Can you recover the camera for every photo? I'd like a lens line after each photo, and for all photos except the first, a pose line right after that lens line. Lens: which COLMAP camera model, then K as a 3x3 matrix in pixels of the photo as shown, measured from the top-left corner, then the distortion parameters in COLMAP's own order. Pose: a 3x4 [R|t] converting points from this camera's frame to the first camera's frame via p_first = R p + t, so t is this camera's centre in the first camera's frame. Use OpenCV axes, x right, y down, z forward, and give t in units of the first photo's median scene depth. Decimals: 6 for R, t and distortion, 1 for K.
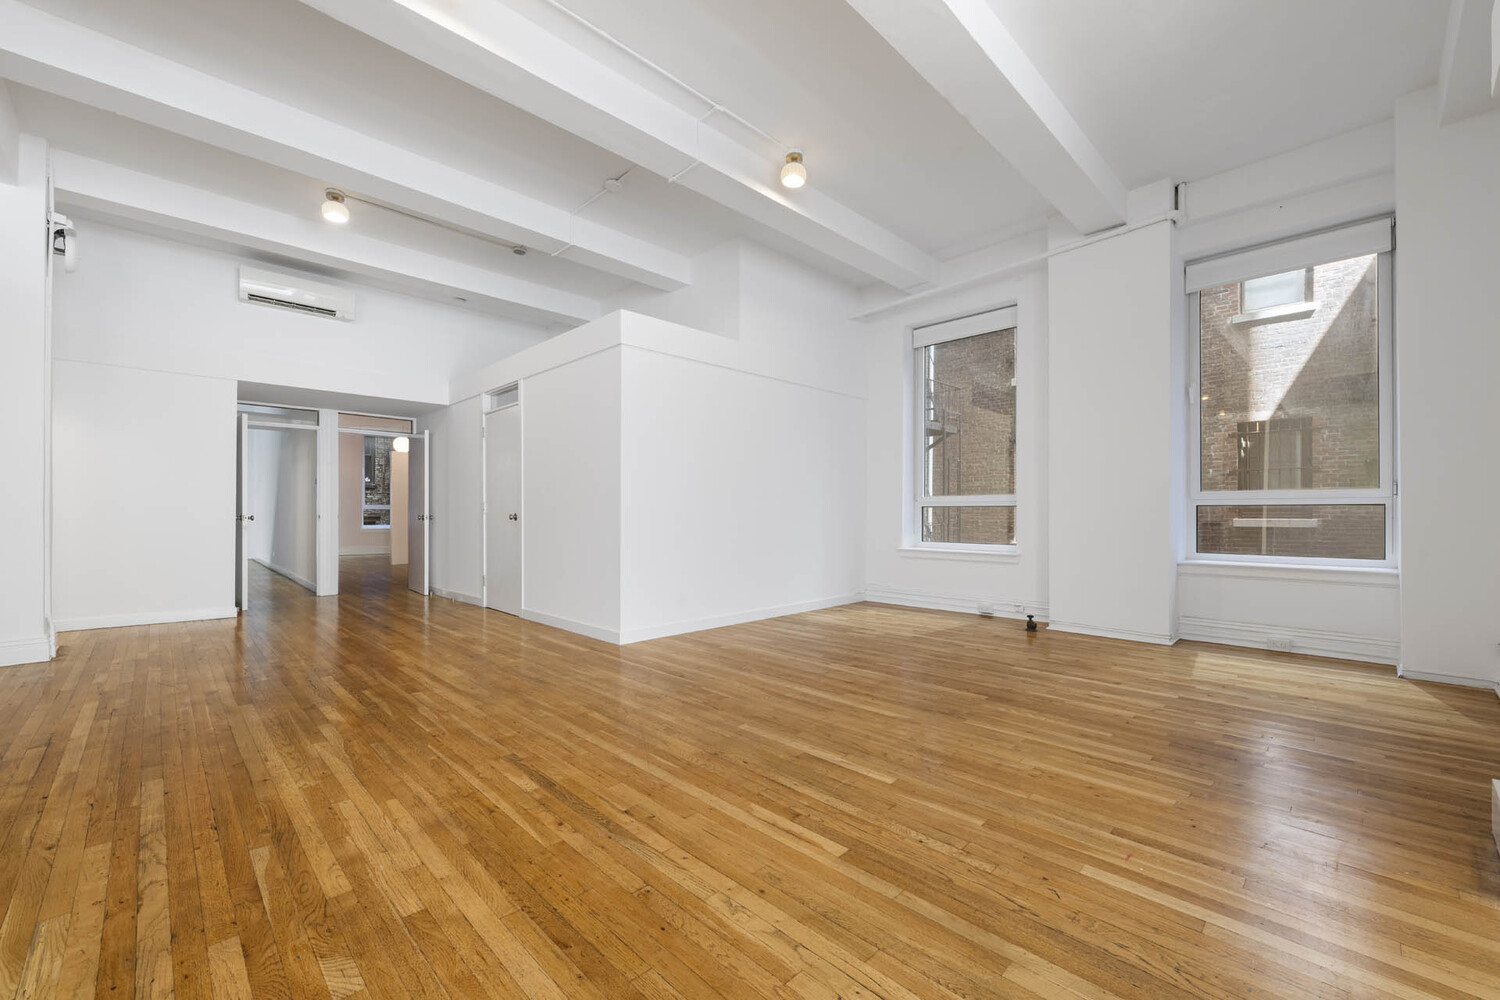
lens RADIAL K [[612.0, 0, 752.4], [0, 612.0, 508.7], [0, 0, 1]] dist [-0.000776, -0.000113]
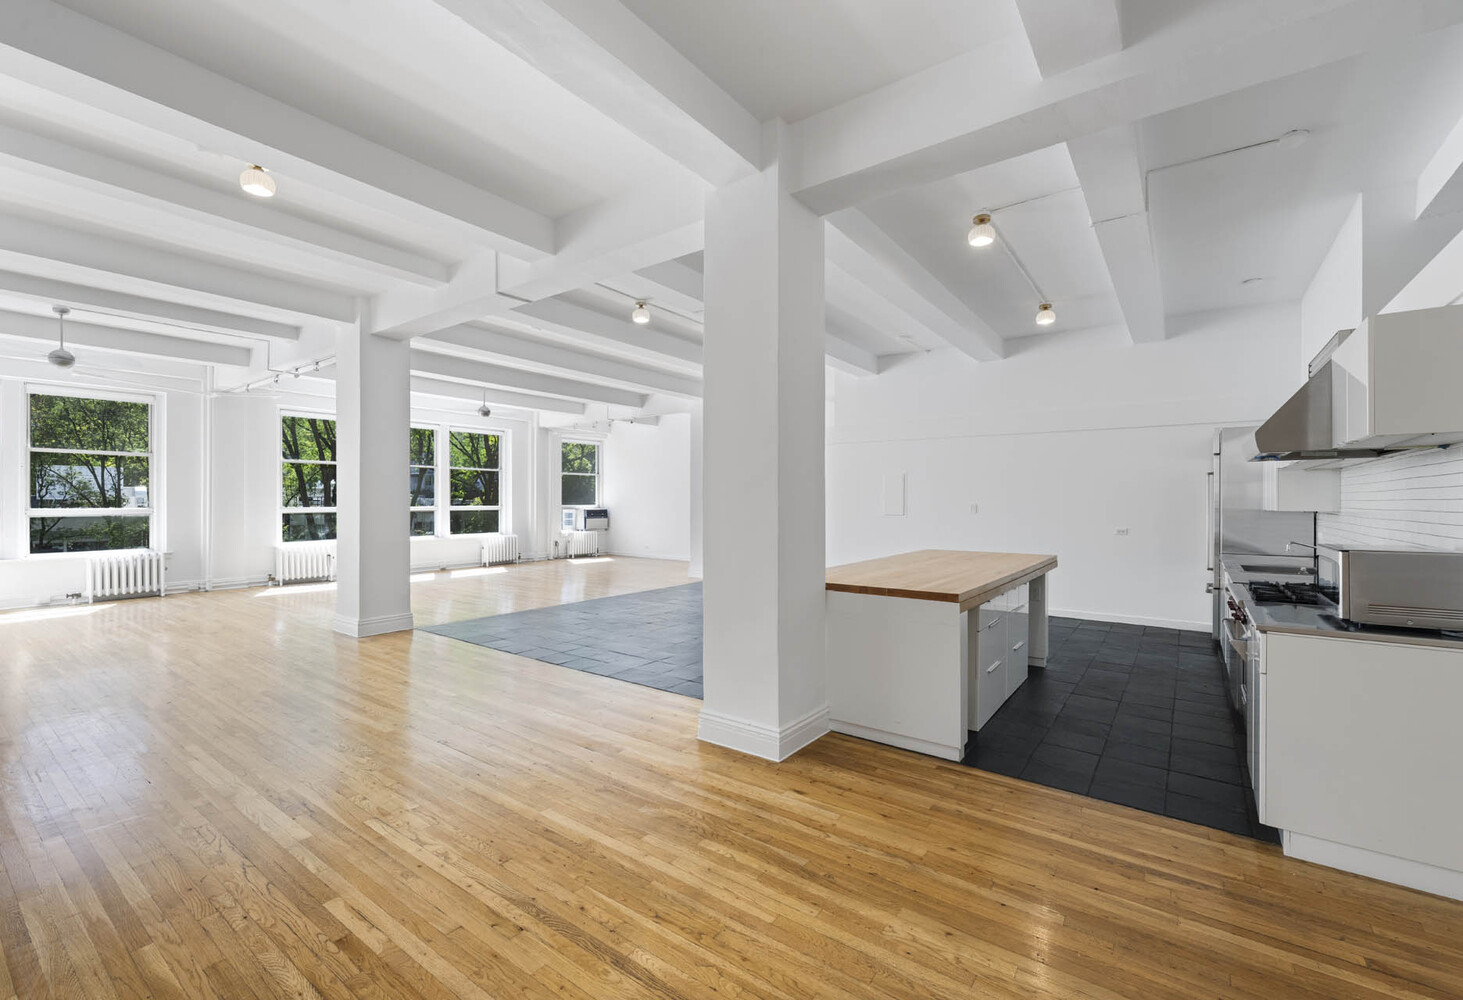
lens RADIAL K [[632.2, 0, 729.5], [0, 632.2, 502.7], [0, 0, 1]] dist [0.000759, 0.000307]
pose [[-0.986501, -0.005666, -0.163655, -0.386308], [-0.004713, 0.999970, -0.006210, -0.203238], [0.163685, -0.005355, -0.986498, 2.175035]]
